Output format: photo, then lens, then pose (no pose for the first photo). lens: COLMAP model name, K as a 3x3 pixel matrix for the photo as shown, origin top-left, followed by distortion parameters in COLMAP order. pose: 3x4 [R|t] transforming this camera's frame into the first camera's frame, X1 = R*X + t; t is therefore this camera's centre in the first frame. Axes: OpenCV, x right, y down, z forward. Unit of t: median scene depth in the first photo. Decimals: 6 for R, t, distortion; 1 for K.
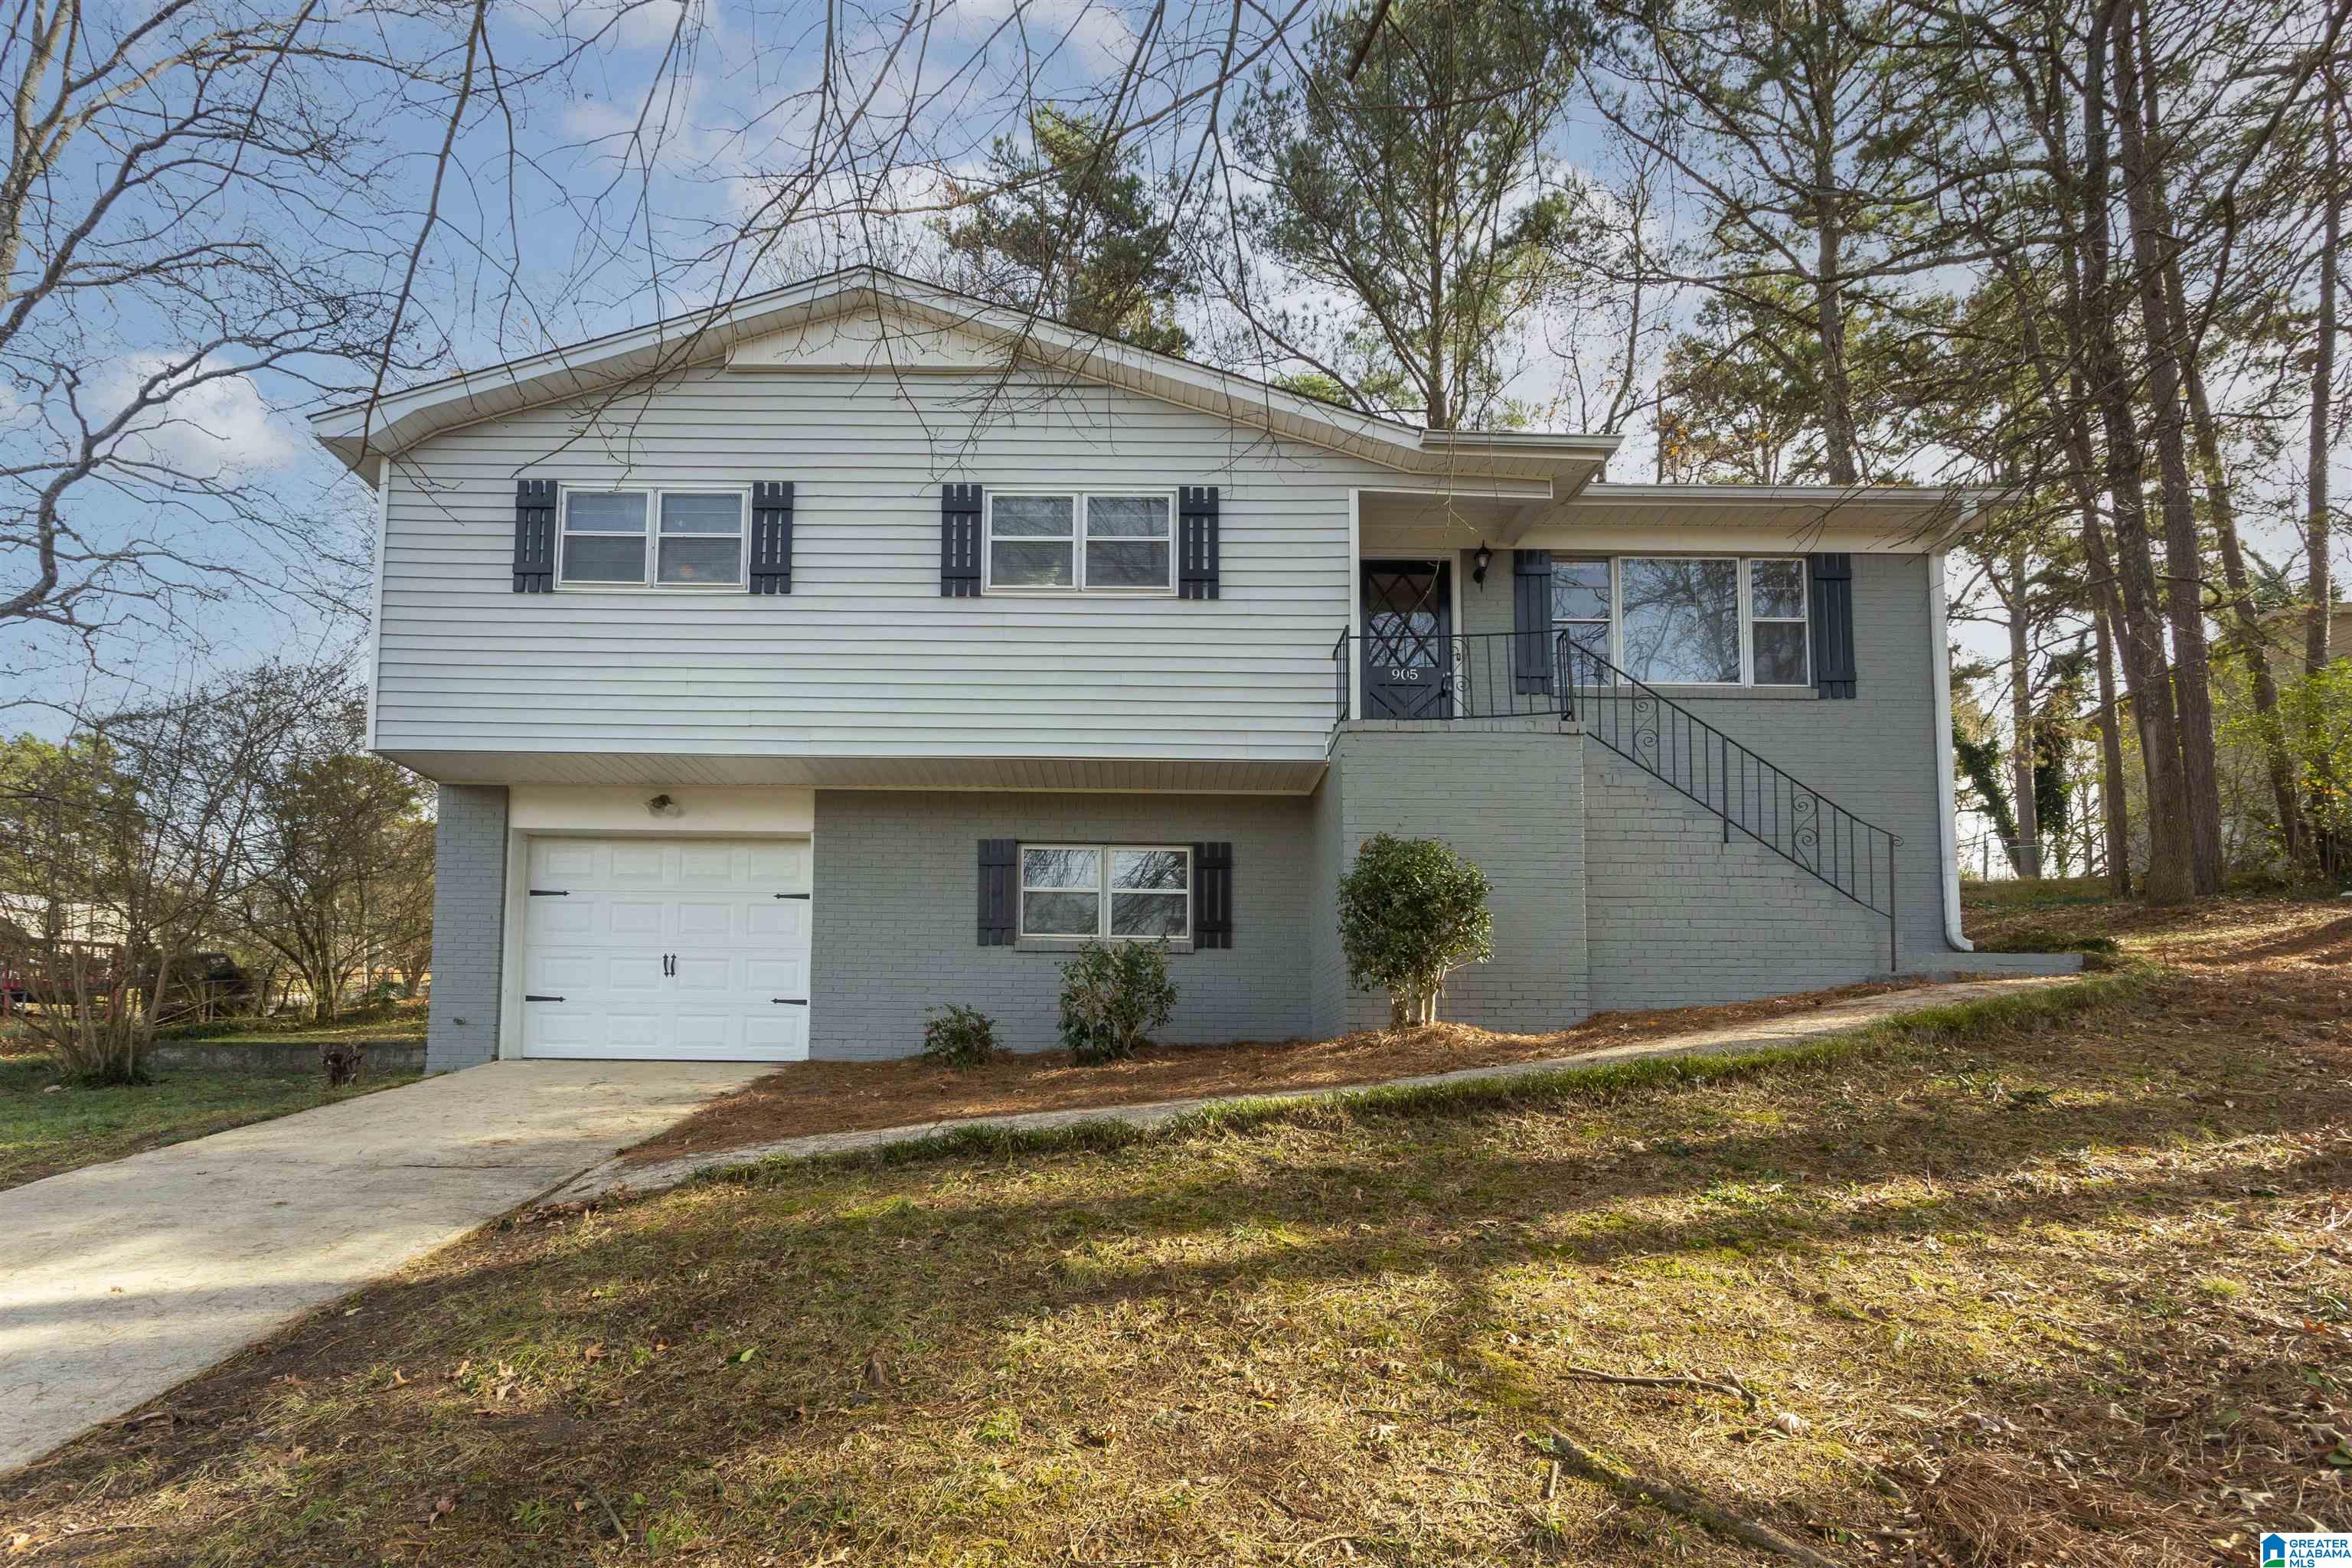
lens RADIAL K [[1192.3, 0, 1176.0], [0, 1192.3, 1052.3], [0, 0, 1]] dist [-0.000741, -0.000080]
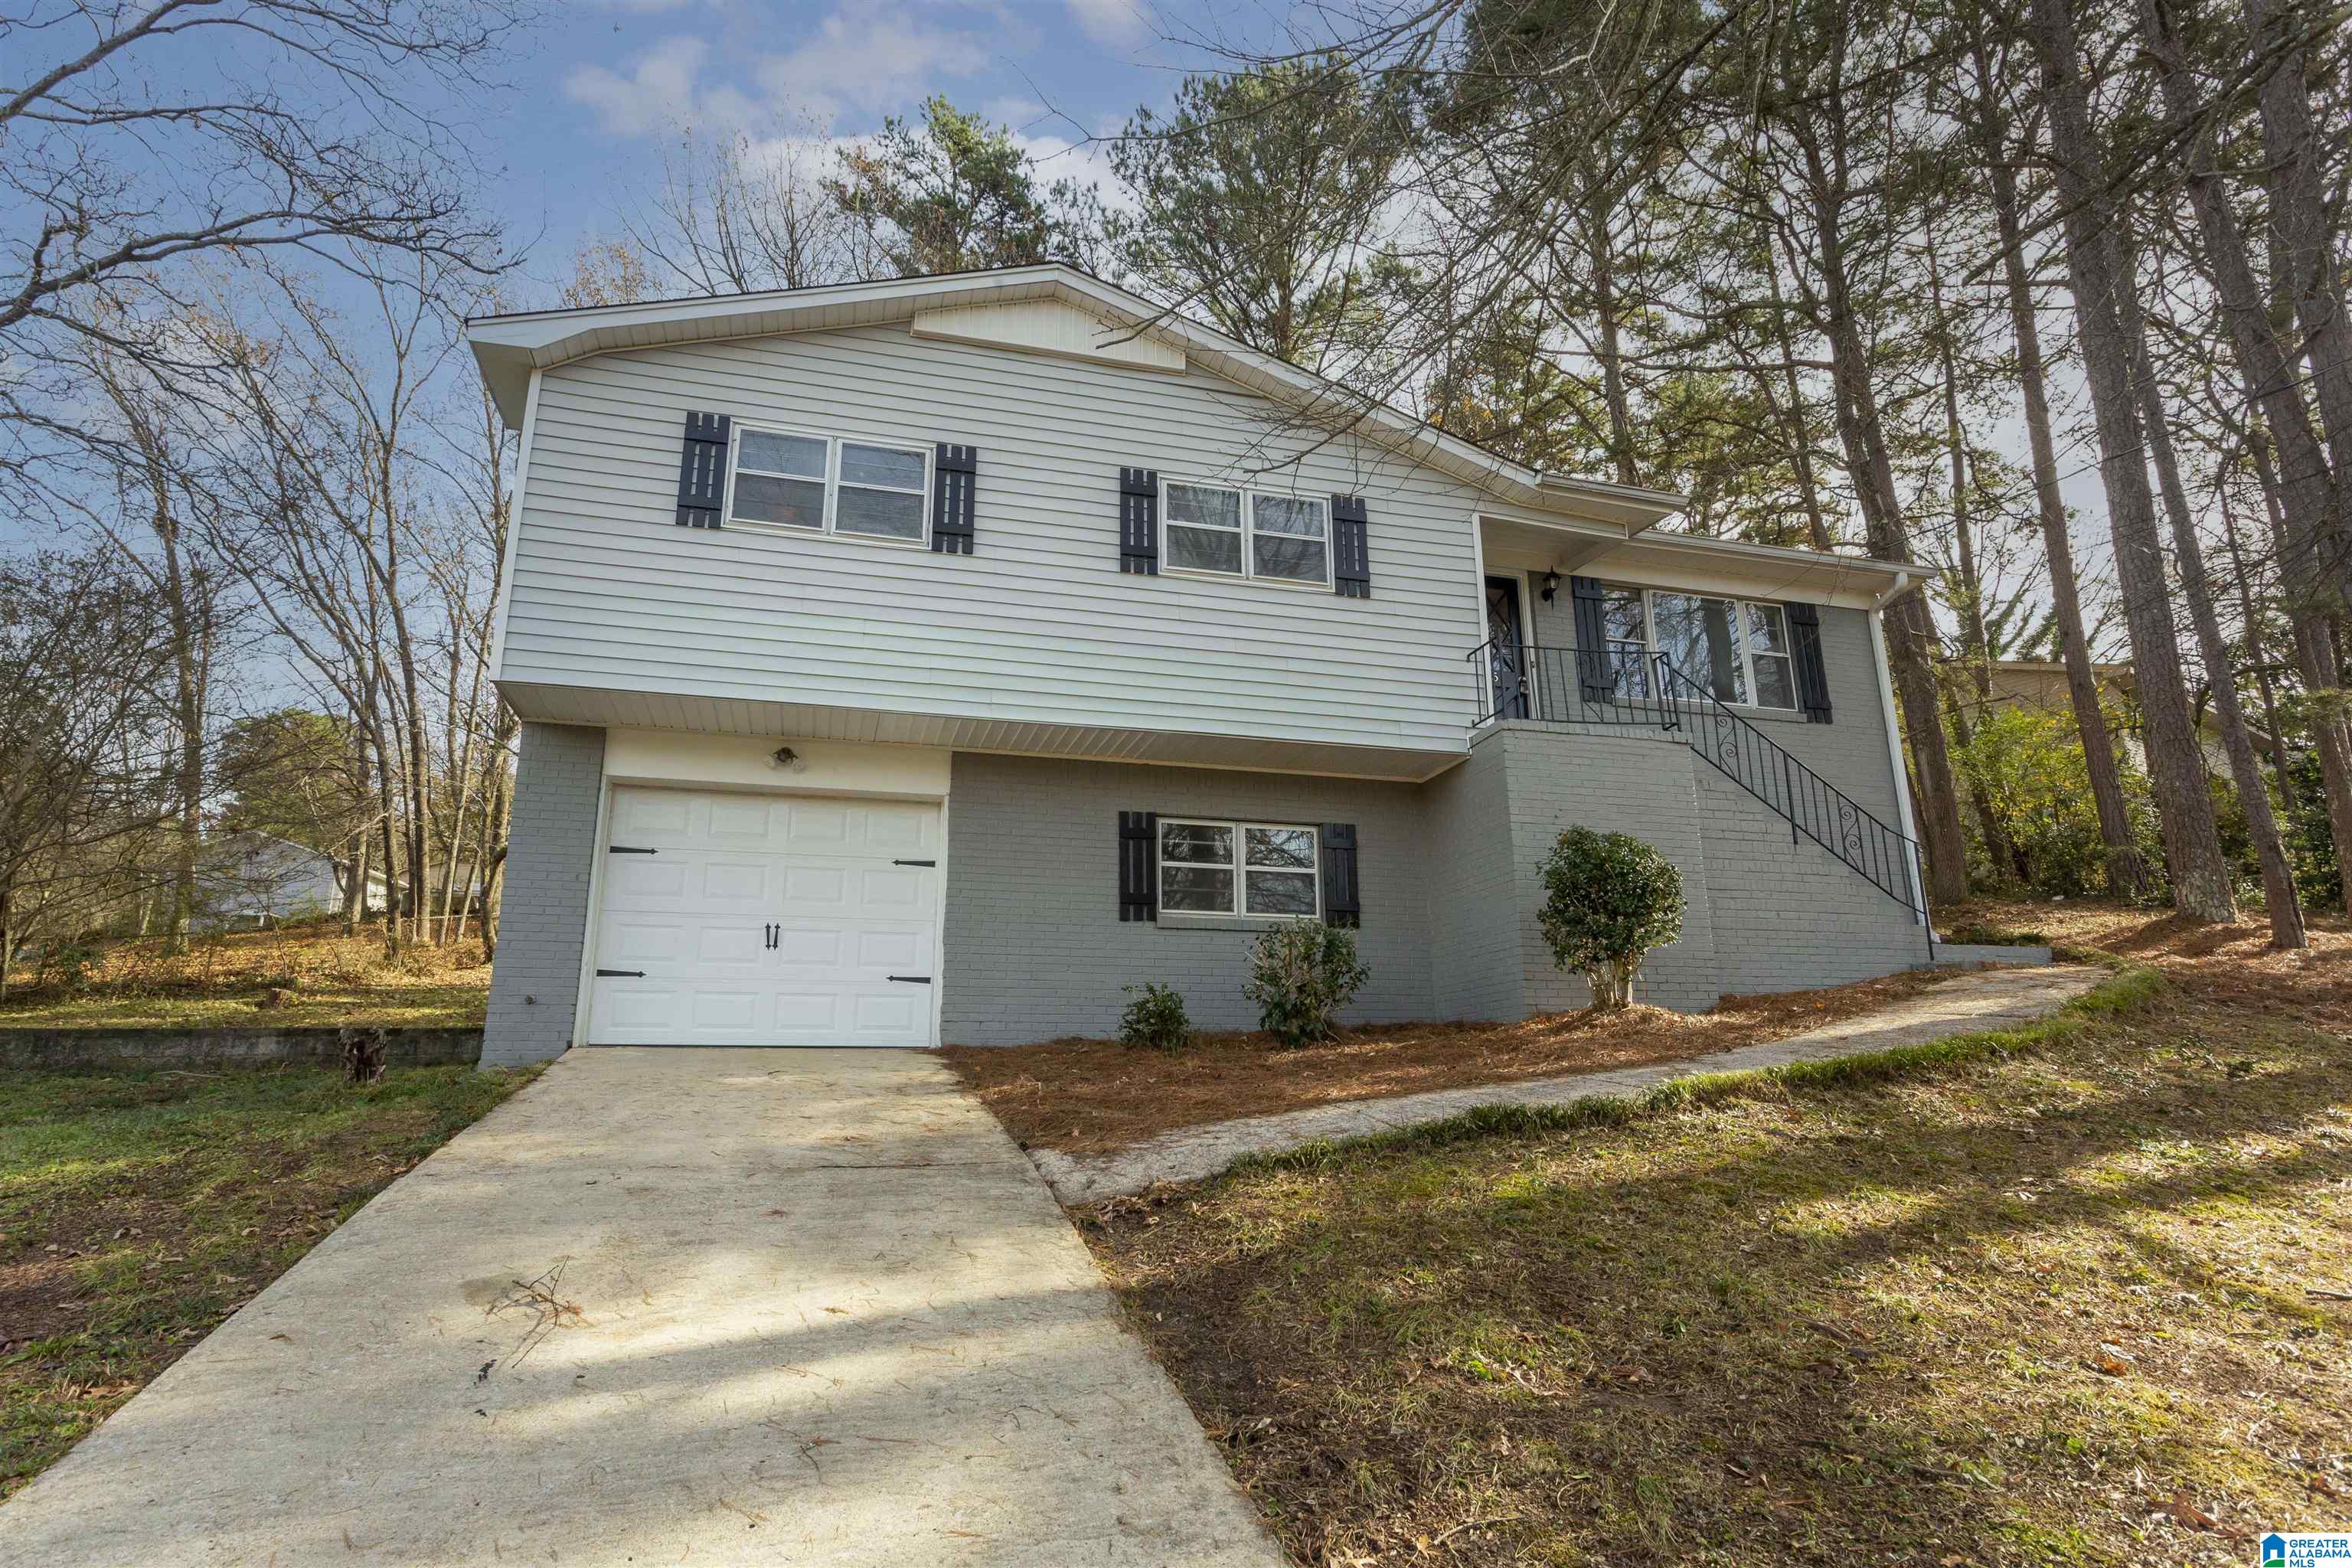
lens RADIAL K [[1301.6, 0, 1174.7], [0, 1301.6, 783.6], [0, 0, 1]] dist [-0.000757, 0.001236]
pose [[0.960508, 0.049170, 0.273875, -0.442034], [0.004968, 0.981076, -0.193560, 0.003831], [-0.278210, 0.187276, 0.942087, -0.008707]]
